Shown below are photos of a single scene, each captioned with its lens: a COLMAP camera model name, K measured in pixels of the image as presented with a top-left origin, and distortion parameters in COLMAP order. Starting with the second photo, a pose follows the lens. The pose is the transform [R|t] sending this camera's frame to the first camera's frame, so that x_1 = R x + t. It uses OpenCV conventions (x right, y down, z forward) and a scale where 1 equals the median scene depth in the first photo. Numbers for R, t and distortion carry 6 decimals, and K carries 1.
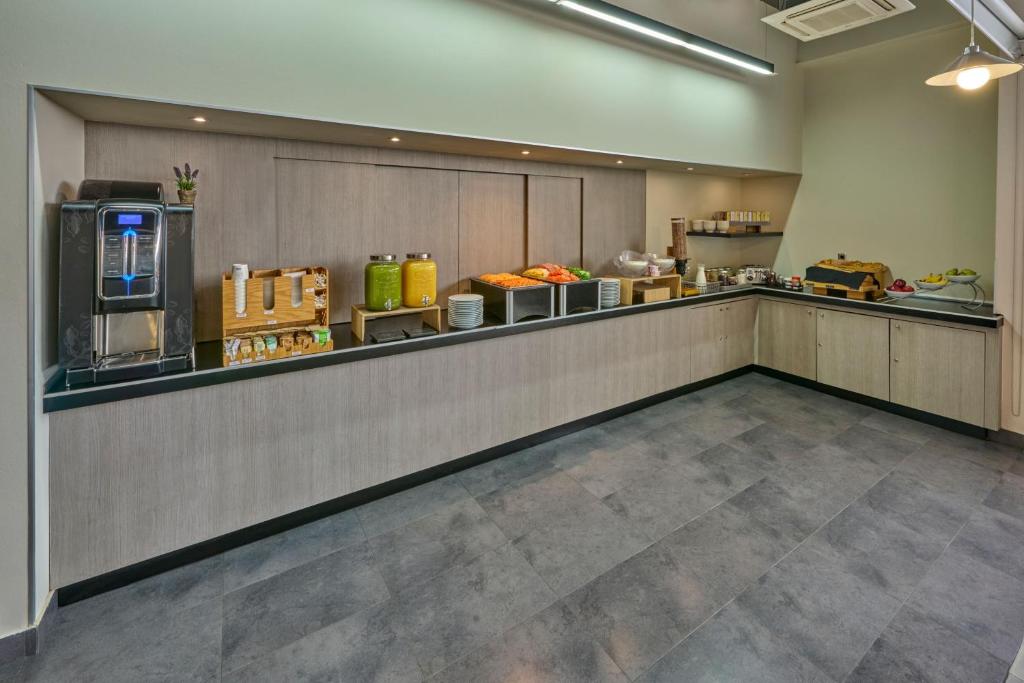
lens RADIAL K [[415.5, 0, 514.5], [0, 415.5, 358.4], [0, 0, 1]] dist [0.000067, -0.000028]
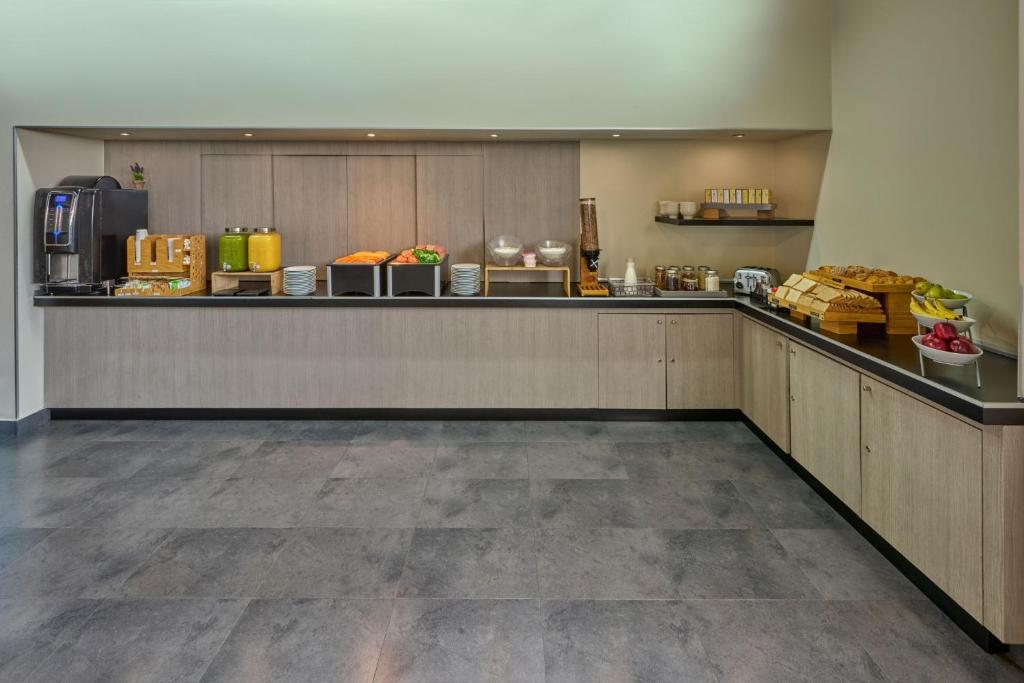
lens RADIAL K [[436.4, 0, 512.0], [0, 436.4, 341.5], [0, 0, 1]] dist [-0.000643, -0.000213]
pose [[0.836534, 0.169276, -0.521111, 1.030974], [-0.175748, 0.983724, 0.037424, -0.097494], [0.518964, 0.060278, 0.852668, 0.303109]]
